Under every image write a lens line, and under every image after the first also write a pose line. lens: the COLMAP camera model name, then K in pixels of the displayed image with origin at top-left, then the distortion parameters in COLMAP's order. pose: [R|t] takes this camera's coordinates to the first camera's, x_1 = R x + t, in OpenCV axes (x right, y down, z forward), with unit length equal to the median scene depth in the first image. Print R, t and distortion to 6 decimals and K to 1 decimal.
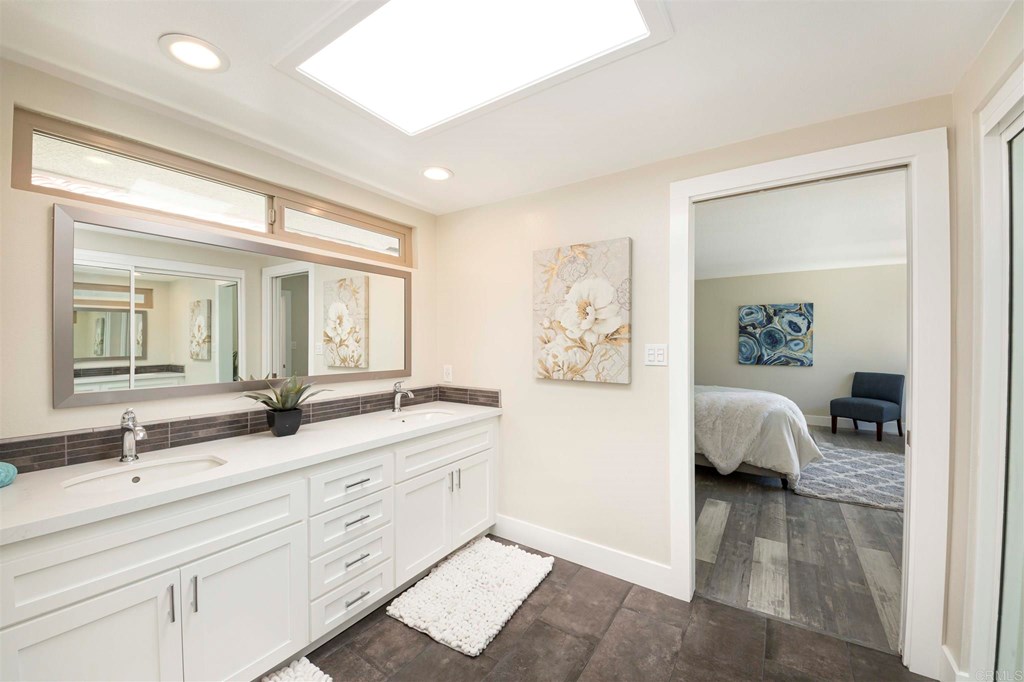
lens RADIAL K [[392.3, 0, 489.1], [0, 392.3, 339.7], [0, 0, 1]] dist [-0.023926, -0.003000]
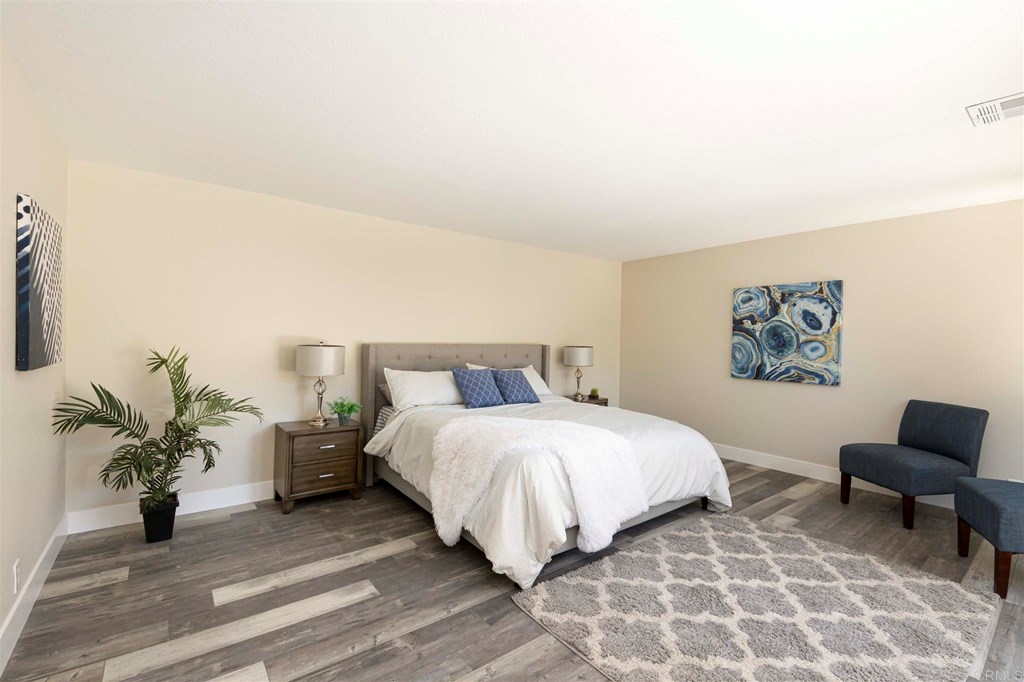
lens RADIAL K [[437.7, 0, 510.8], [0, 437.7, 343.5], [0, 0, 1]] dist [0.011742, -0.006725]
pose [[0.957529, 0.015488, -0.287921, 0.532502], [-0.011644, 0.999819, 0.015056, -0.001320], [0.288102, -0.011064, 0.957536, 0.193118]]
